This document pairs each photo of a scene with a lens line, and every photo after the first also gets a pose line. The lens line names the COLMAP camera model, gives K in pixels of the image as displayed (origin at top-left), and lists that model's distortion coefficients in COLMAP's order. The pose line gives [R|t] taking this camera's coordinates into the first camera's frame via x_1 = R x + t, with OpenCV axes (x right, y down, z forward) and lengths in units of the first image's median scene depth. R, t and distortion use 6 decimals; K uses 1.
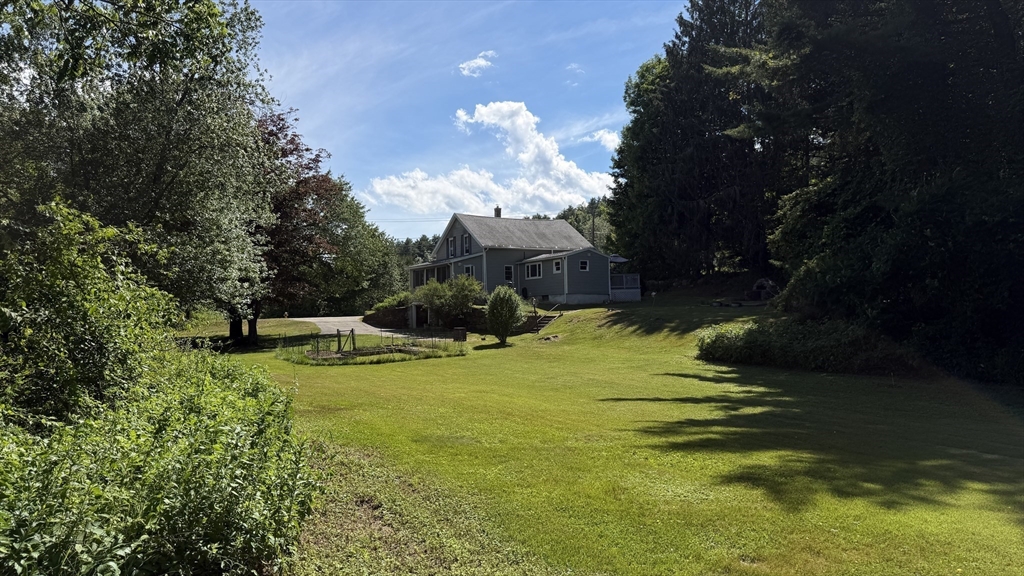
lens RADIAL K [[717.3, 0, 512.0], [0, 717.3, 288.0], [0, 0, 1]] dist [0.090448, -0.135430]
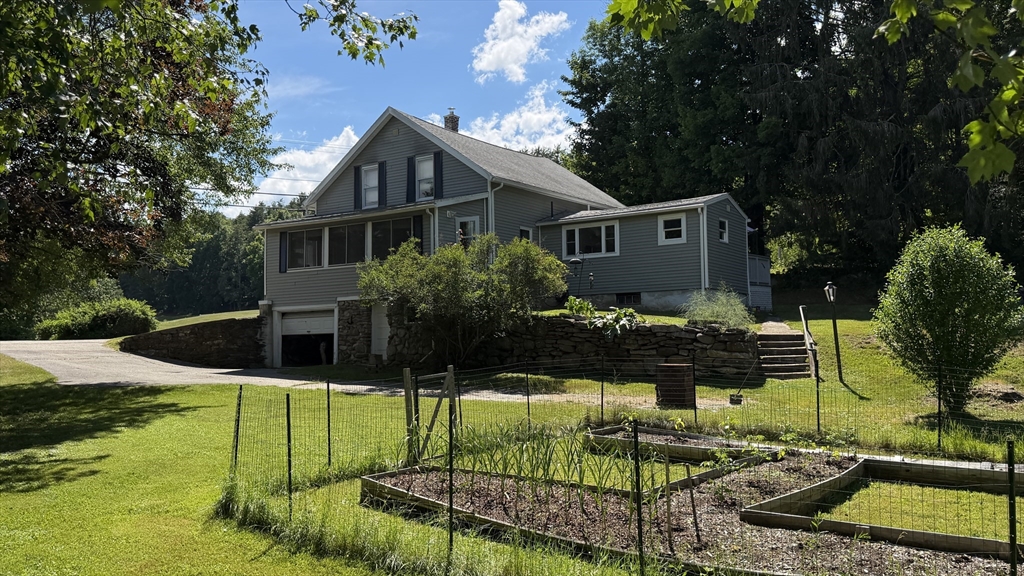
lens RADIAL K [[825.8, 0, 512.0], [0, 825.8, 288.0], [0, 0, 1]] dist [0.000932, -0.000062]
pose [[0.911259, 0.032196, 0.410573, -0.316621], [-0.018165, 0.999111, -0.038031, 0.037821], [-0.411432, 0.027198, 0.911034, 0.731104]]
